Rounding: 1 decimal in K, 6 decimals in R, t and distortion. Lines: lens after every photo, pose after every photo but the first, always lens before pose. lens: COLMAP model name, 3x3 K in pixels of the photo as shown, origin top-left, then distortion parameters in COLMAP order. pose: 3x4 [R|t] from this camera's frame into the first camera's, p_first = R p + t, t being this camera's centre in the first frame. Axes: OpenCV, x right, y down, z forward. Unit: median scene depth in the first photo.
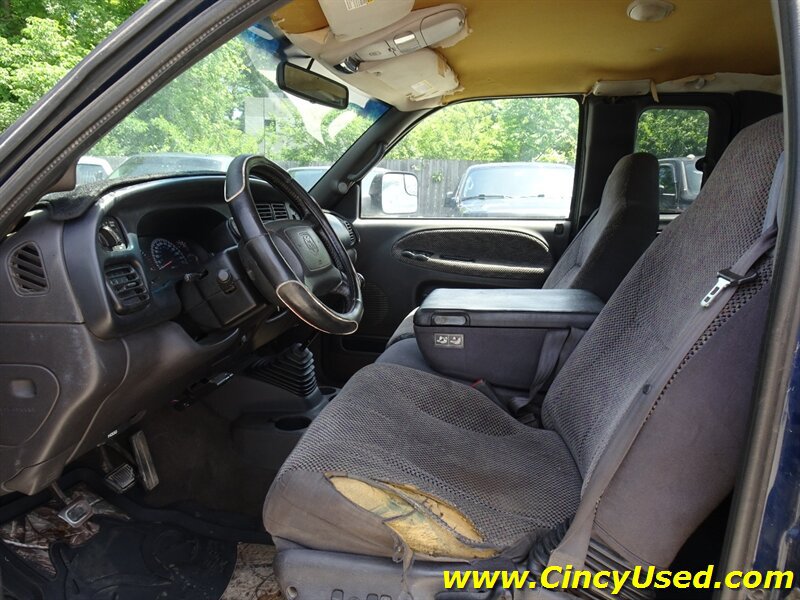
lens RADIAL K [[566.6, 0, 400.0], [0, 566.6, 300.0], [0, 0, 1]] dist [0.014359, -0.000190]
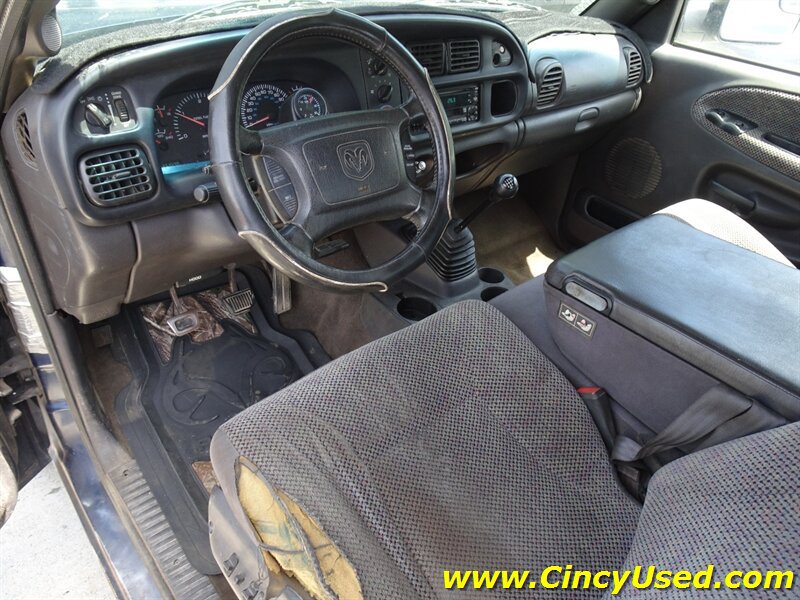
lens RADIAL K [[566.6, 0, 400.0], [0, 566.6, 300.0], [0, 0, 1]] dist [0.014359, -0.000190]
pose [[0.773302, 0.421680, -0.473488, 0.256739], [-0.192692, 0.867760, 0.458107, -0.244439], [0.604048, -0.263017, 0.752295, 0.380524]]
